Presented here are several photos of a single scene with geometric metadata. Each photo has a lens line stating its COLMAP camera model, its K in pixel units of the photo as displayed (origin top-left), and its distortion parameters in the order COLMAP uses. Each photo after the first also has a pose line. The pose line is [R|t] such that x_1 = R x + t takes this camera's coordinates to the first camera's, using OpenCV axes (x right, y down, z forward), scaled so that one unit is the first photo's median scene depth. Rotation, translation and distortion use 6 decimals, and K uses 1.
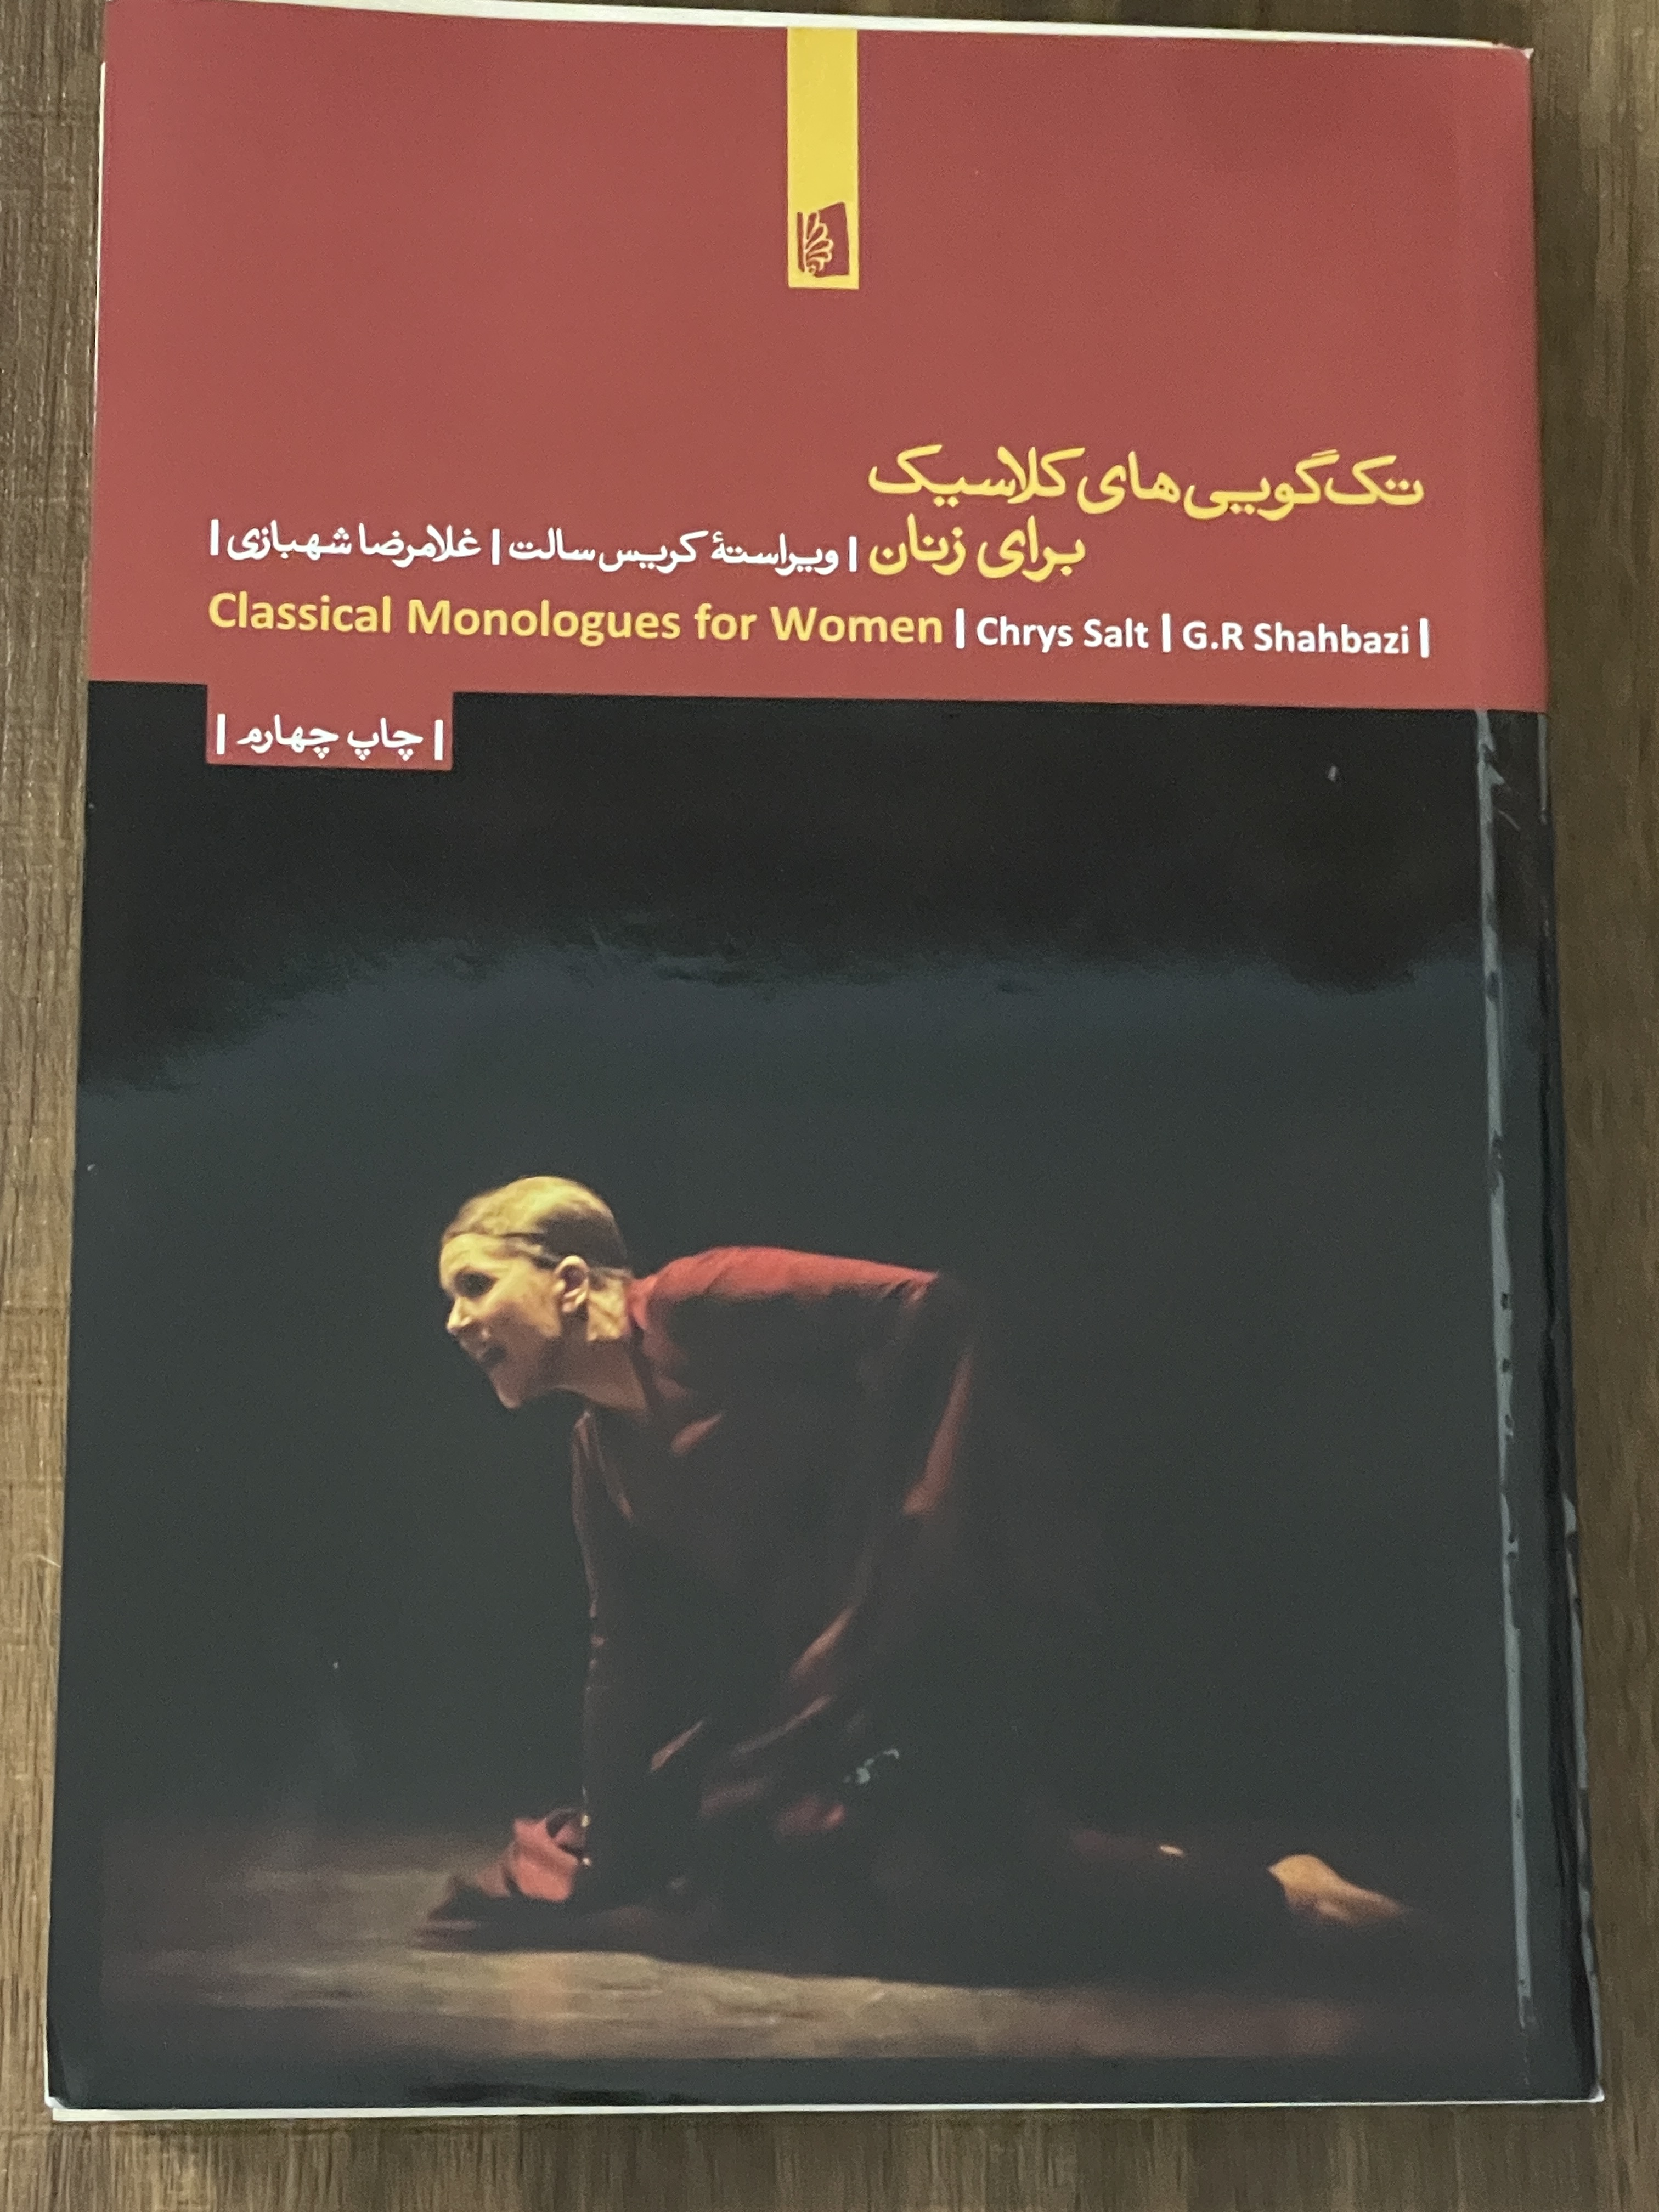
lens RADIAL K [[4879.7, 0, 938.8], [0, 4879.7, 1117.7], [0, 0, 1]] dist [-1.094802, 43.325097]
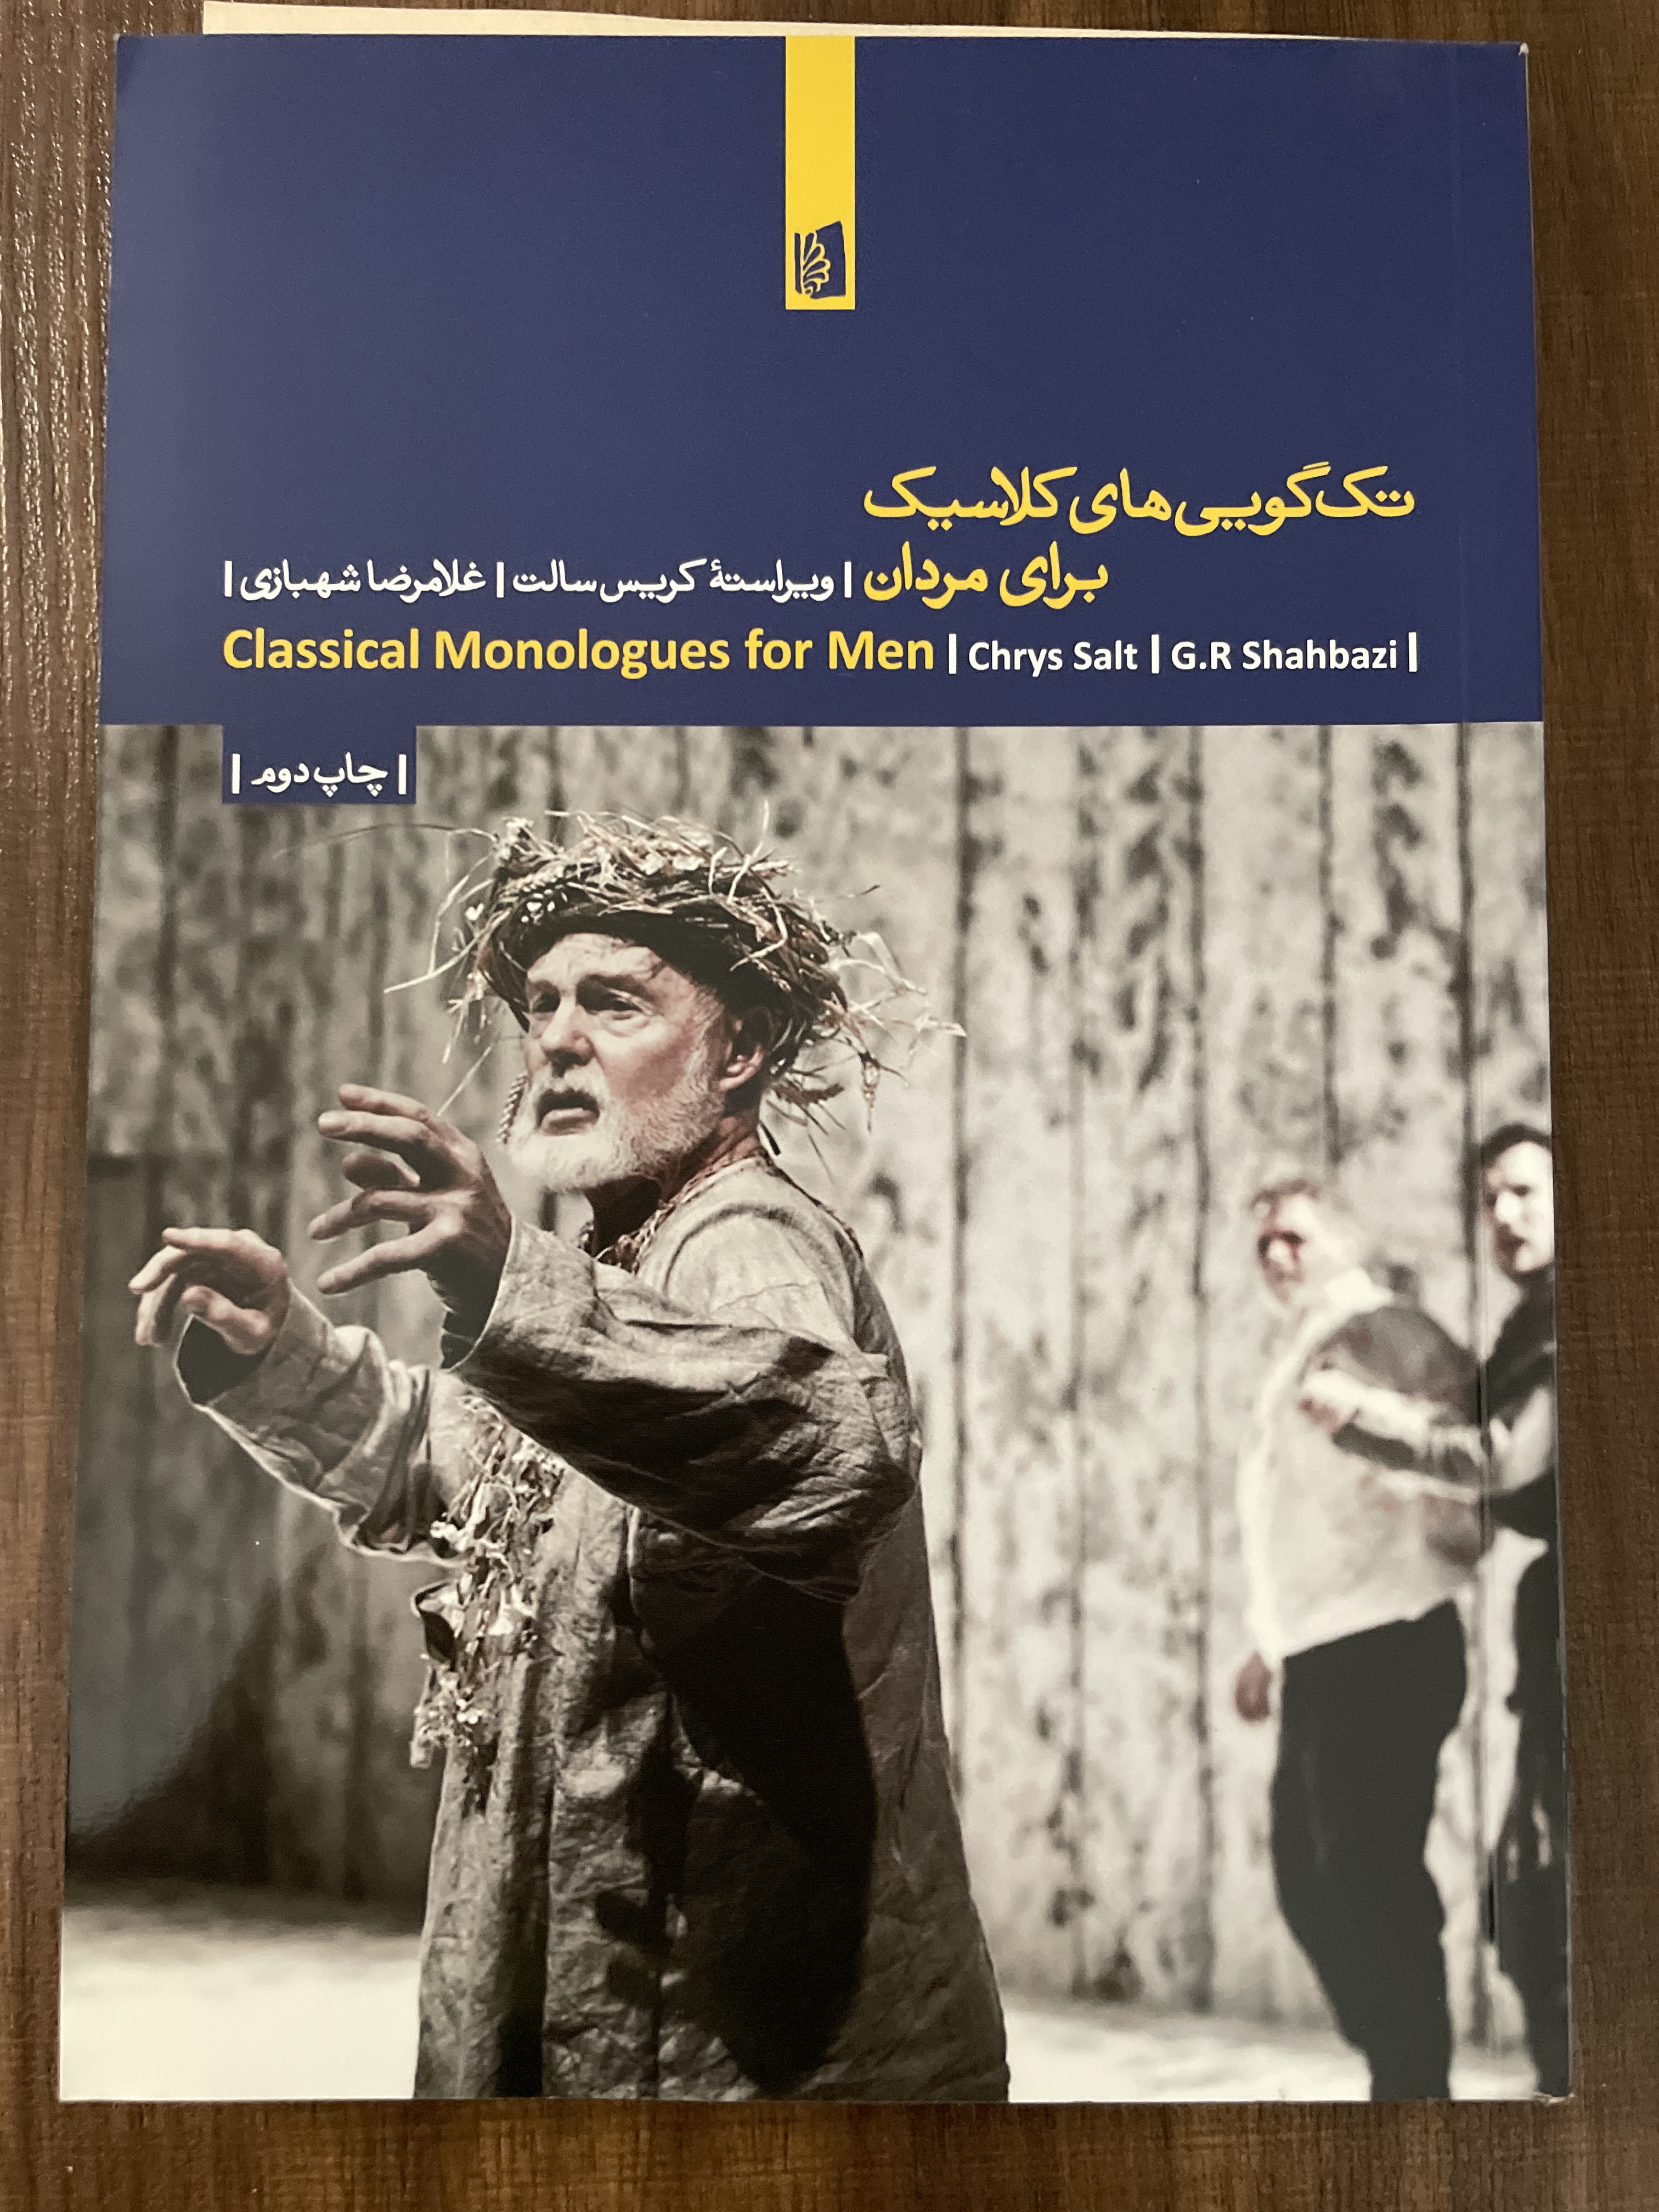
lens RADIAL K [[1712.1, 0, 829.5], [0, 1712.1, 1106.0], [0, 0, 1]] dist [-0.000031, 0.376465]
pose [[0.997001, 0.003873, -0.077285, 0.006824], [0.008771, 0.986655, 0.162588, -0.065469], [0.076884, -0.162778, 0.983663, 0.622502]]
